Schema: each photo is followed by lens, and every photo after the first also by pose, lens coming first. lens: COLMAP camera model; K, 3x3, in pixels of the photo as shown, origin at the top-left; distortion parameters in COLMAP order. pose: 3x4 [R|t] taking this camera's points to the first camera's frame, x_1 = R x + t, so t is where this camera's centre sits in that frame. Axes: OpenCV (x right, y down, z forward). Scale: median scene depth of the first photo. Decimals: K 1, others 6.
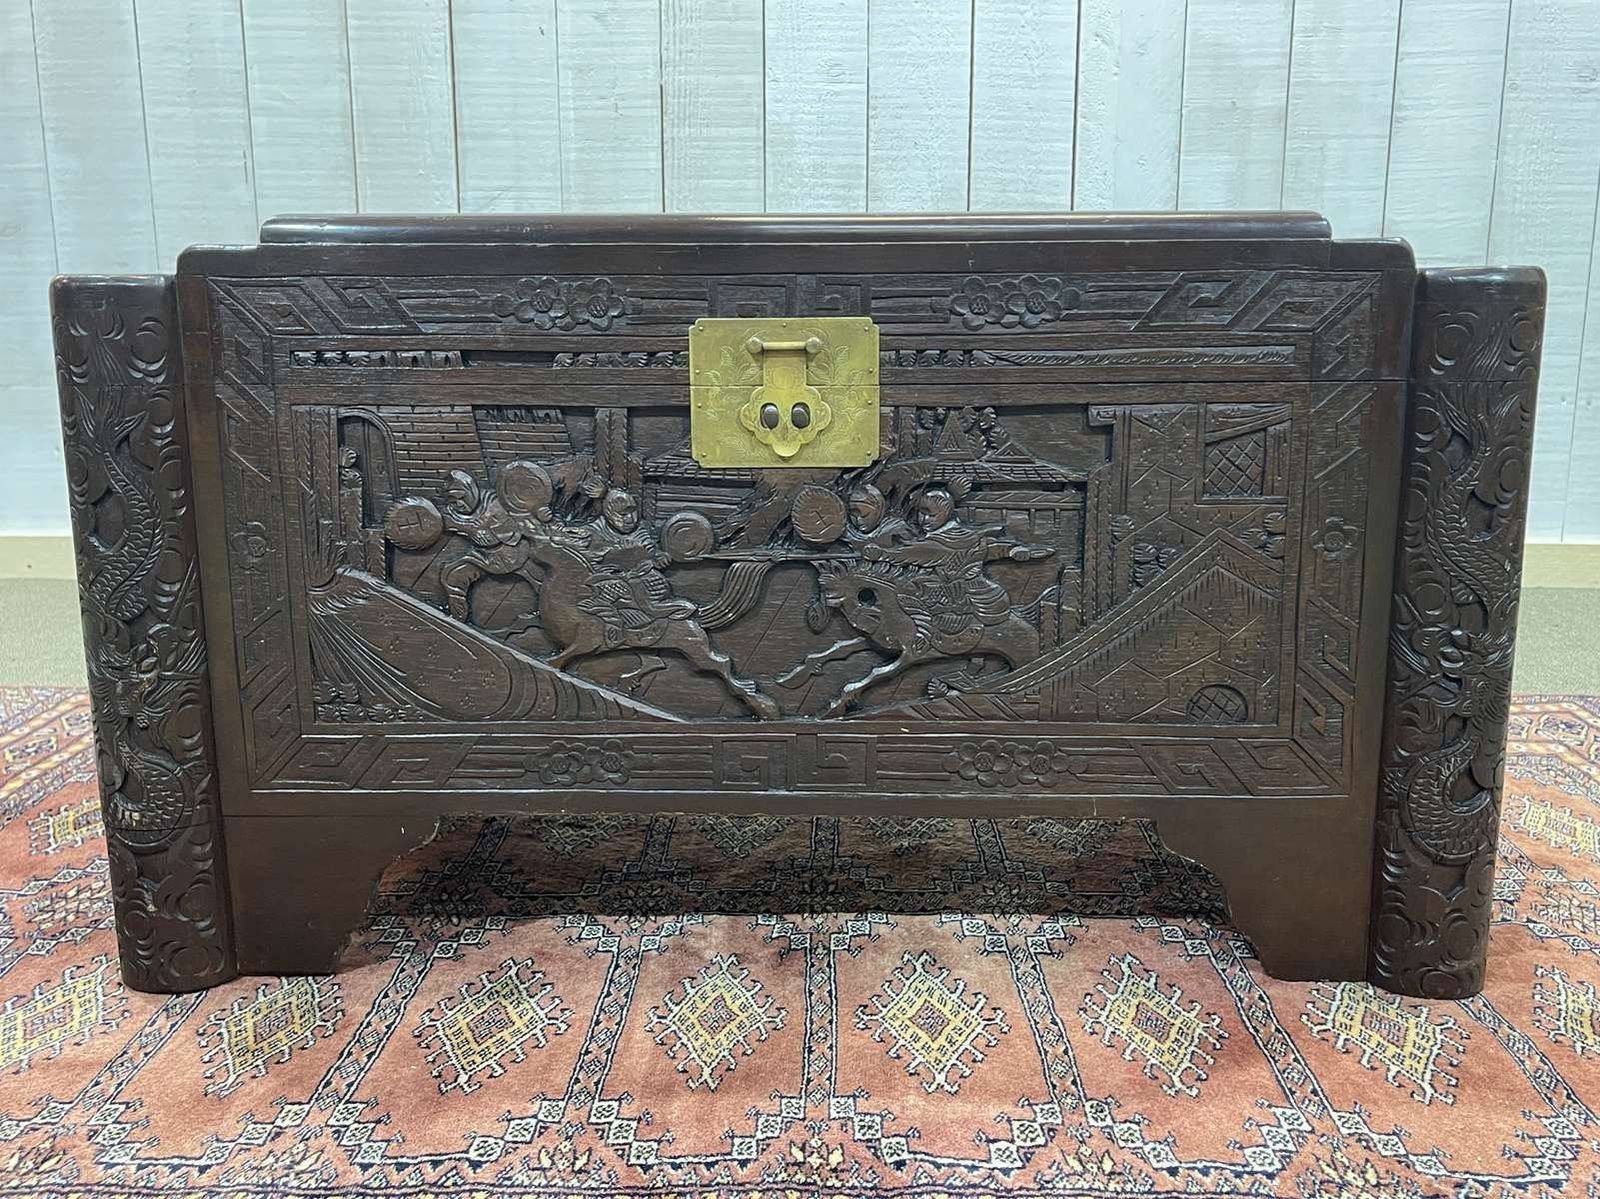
lens RADIAL K [[1511.3, 0, 795.5], [0, 1511.3, 580.8], [0, 0, 1]] dist [0.045588, -0.033628]
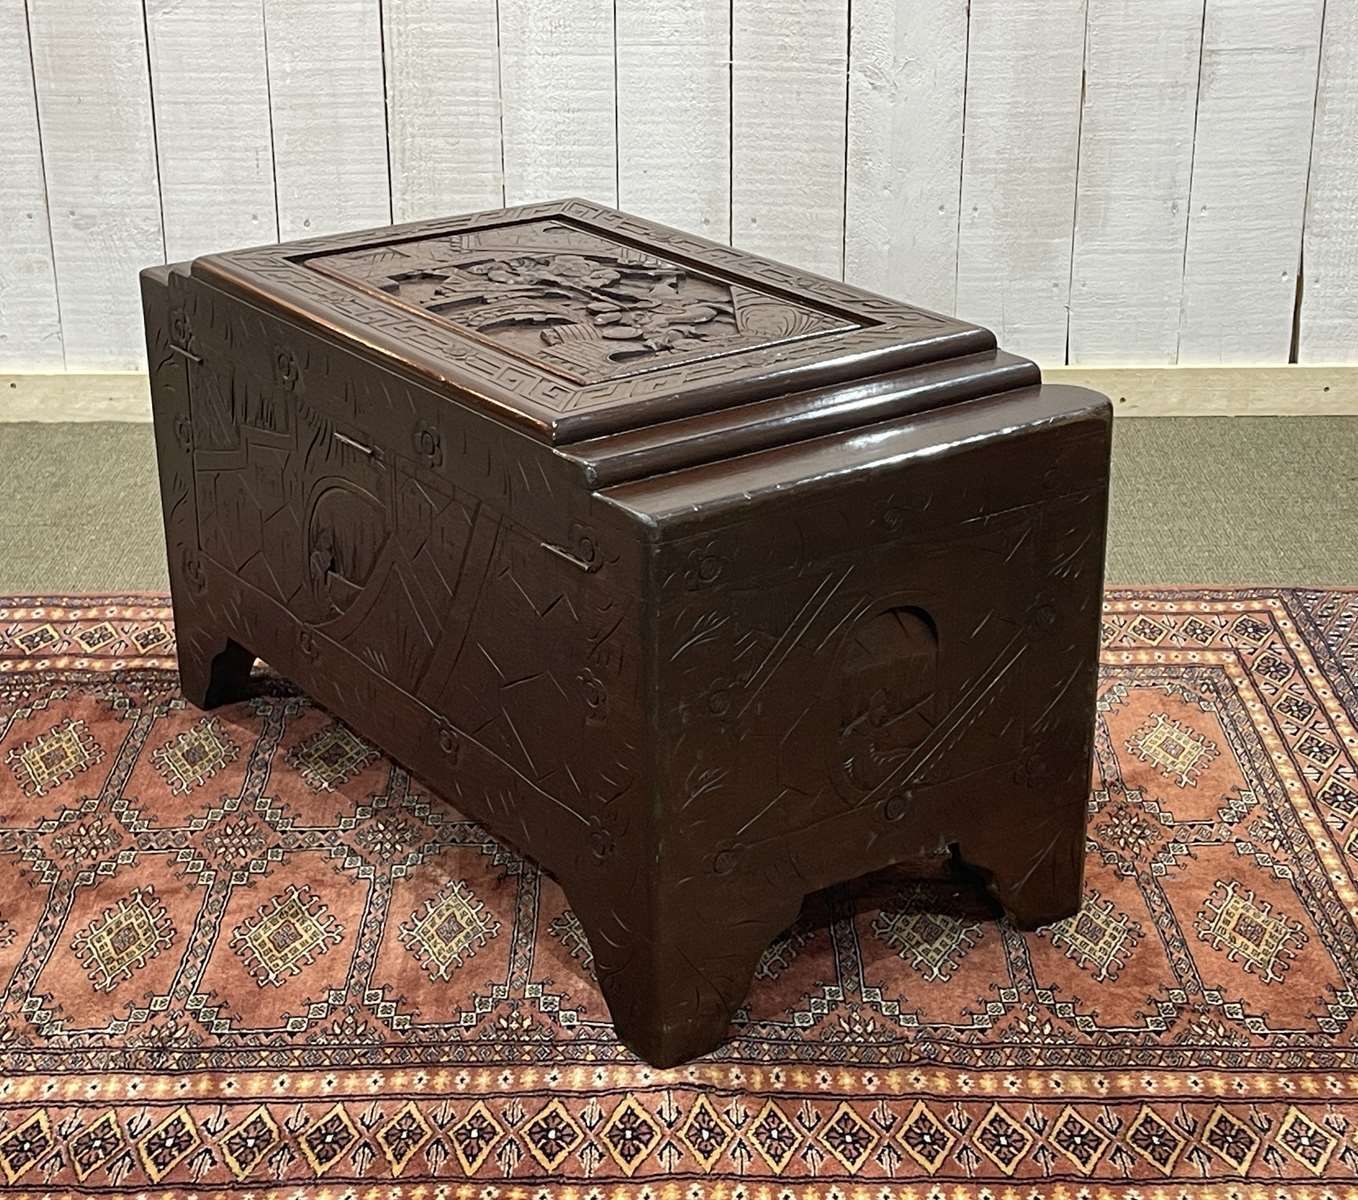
lens RADIAL K [[2467.4, 0, 639.9], [0, 2467.4, 632.0], [0, 0, 1]] dist [0.211730, -0.877345]
pose [[0.999824, -0.014429, 0.012024, 0.096750], [0.011764, 0.980130, 0.198006, -0.417170], [-0.014642, -0.197830, 0.980127, -1.144701]]
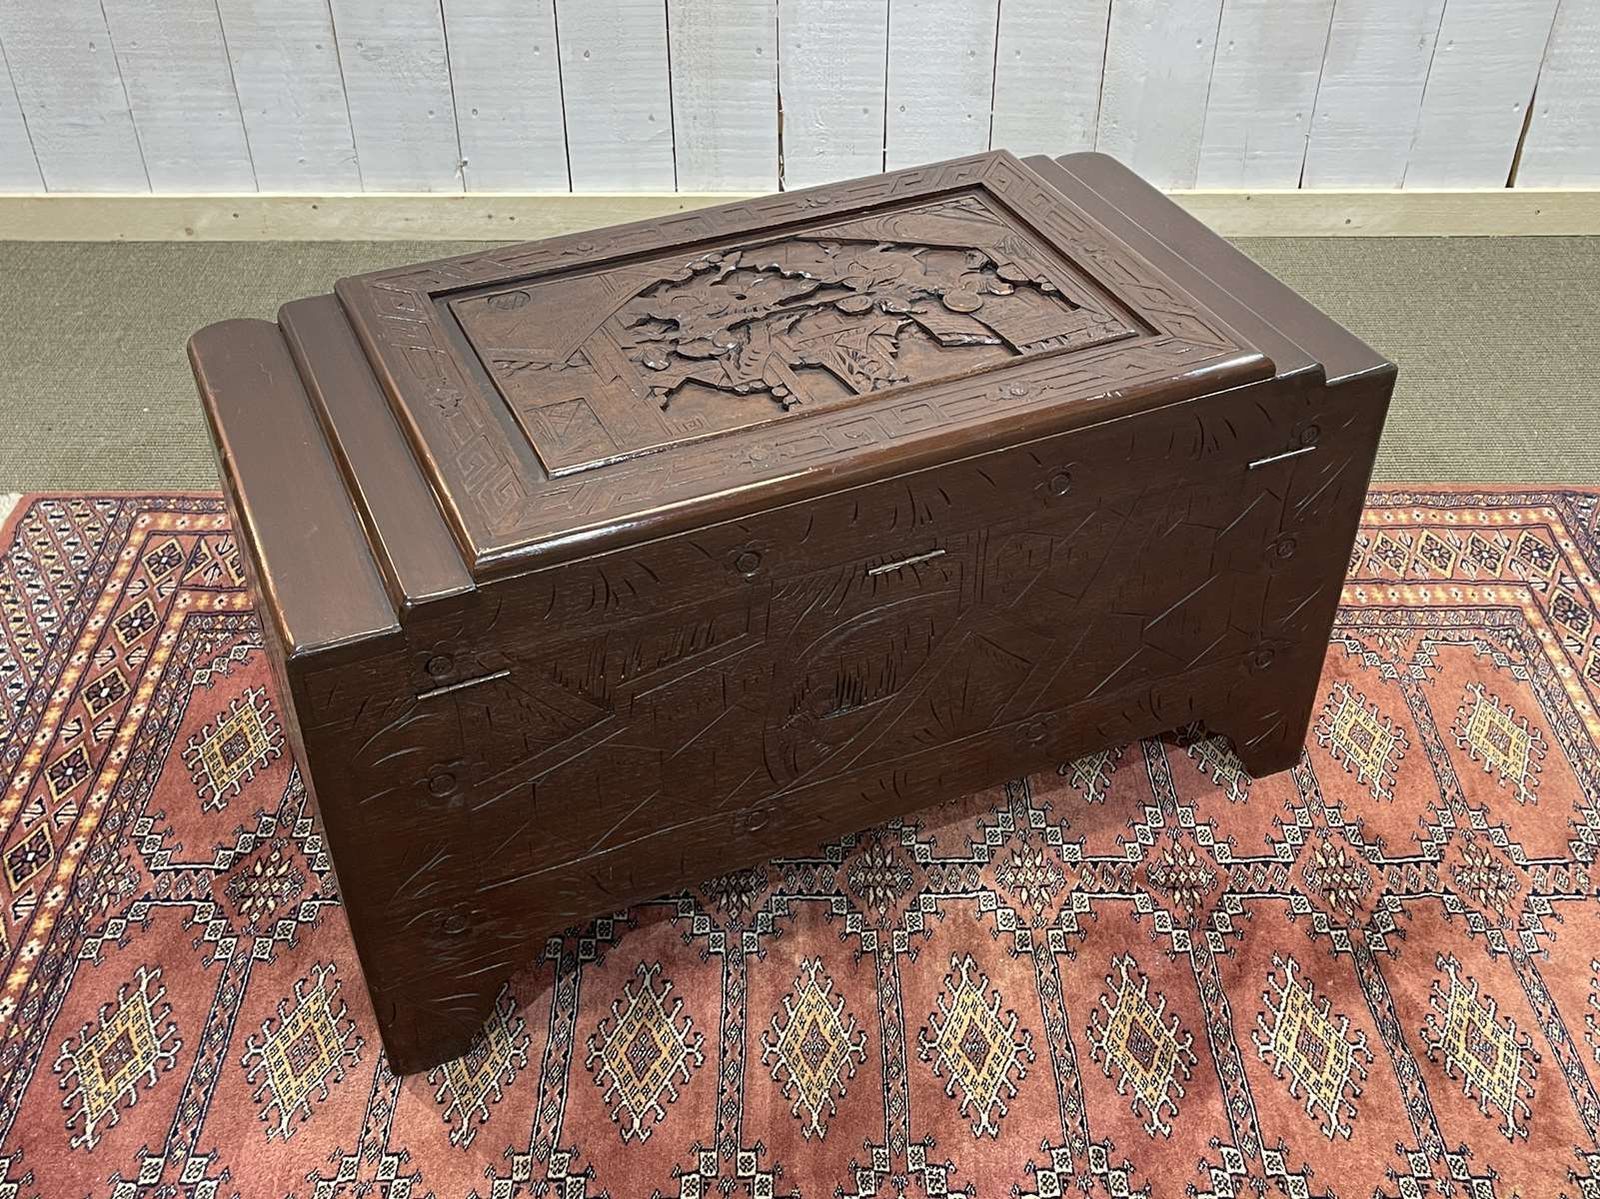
lens RADIAL K [[1687.6, 0, 800.0], [0, 1687.6, 599.5], [0, 0, 1]] dist [0.024541, 0.012734]
pose [[0.999460, -0.019794, 0.026219, -0.094424], [0.005484, 0.887419, 0.460932, -0.729876], [-0.032391, -0.460539, 0.887048, -0.126826]]
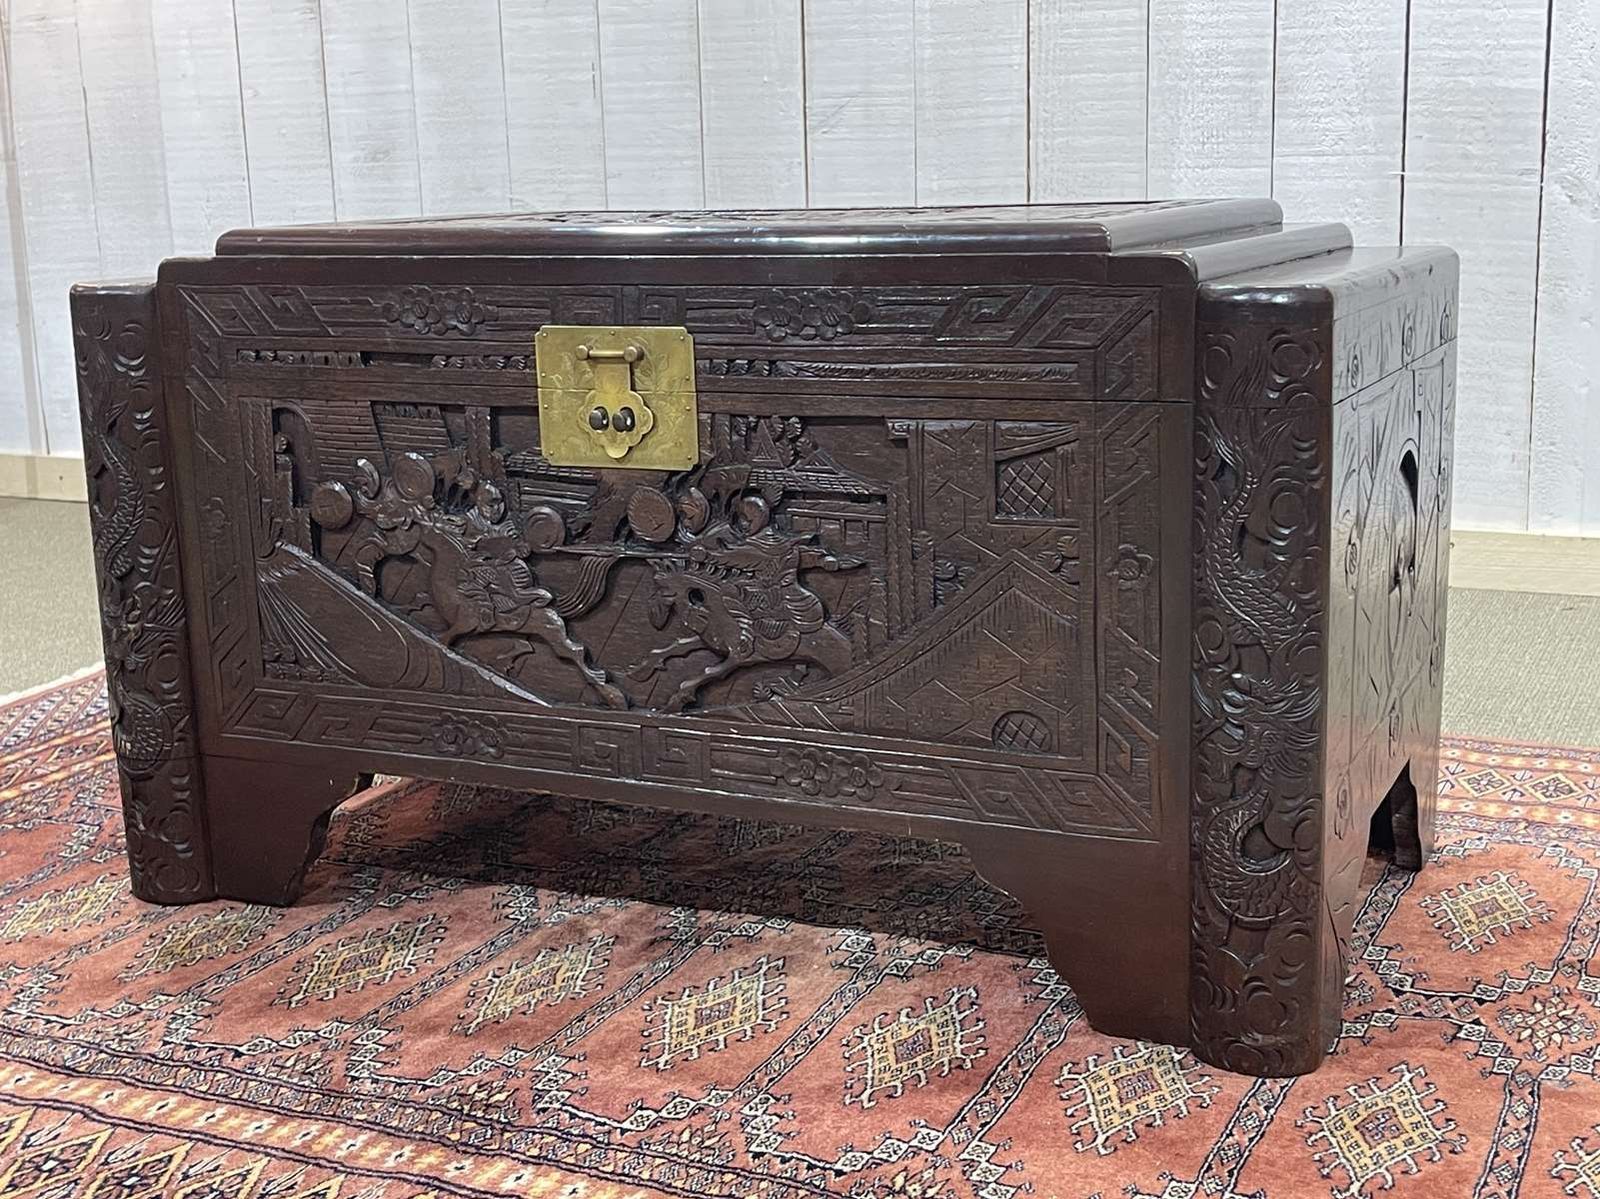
lens RADIAL K [[2104.3, 0, 813.4], [0, 2104.3, 576.8], [0, 0, 1]] dist [0.127093, -0.380703]
pose [[0.915185, 0.059020, -0.398690, 0.691416], [-0.050698, 0.998220, 0.031396, -0.052115], [0.399834, -0.008520, 0.916548, -0.276541]]
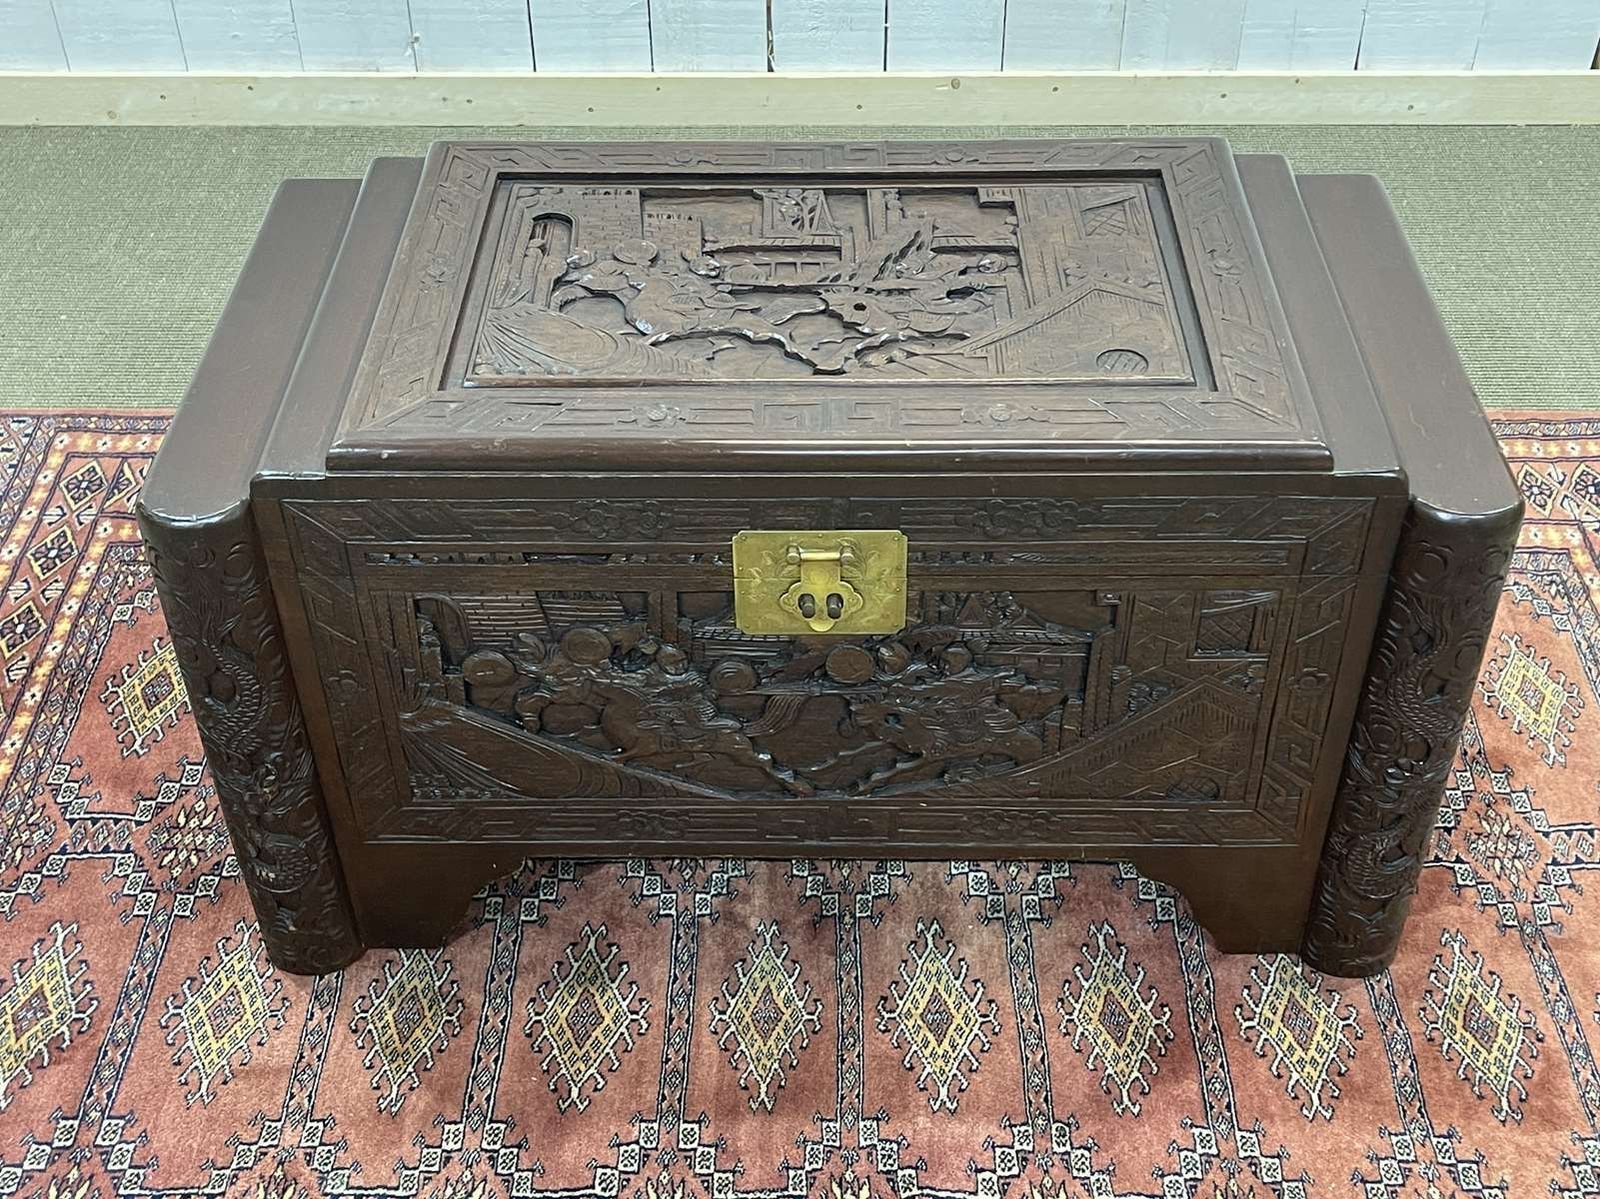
lens RADIAL K [[1956.1, 0, 790.7], [0, 1956.1, 579.5], [0, 0, 1]] dist [0.105042, -0.273529]
pose [[0.999932, -0.011281, 0.002874, -0.032161], [0.008443, 0.872733, 0.488124, -0.802266], [-0.008015, -0.488067, 0.872769, -0.231135]]
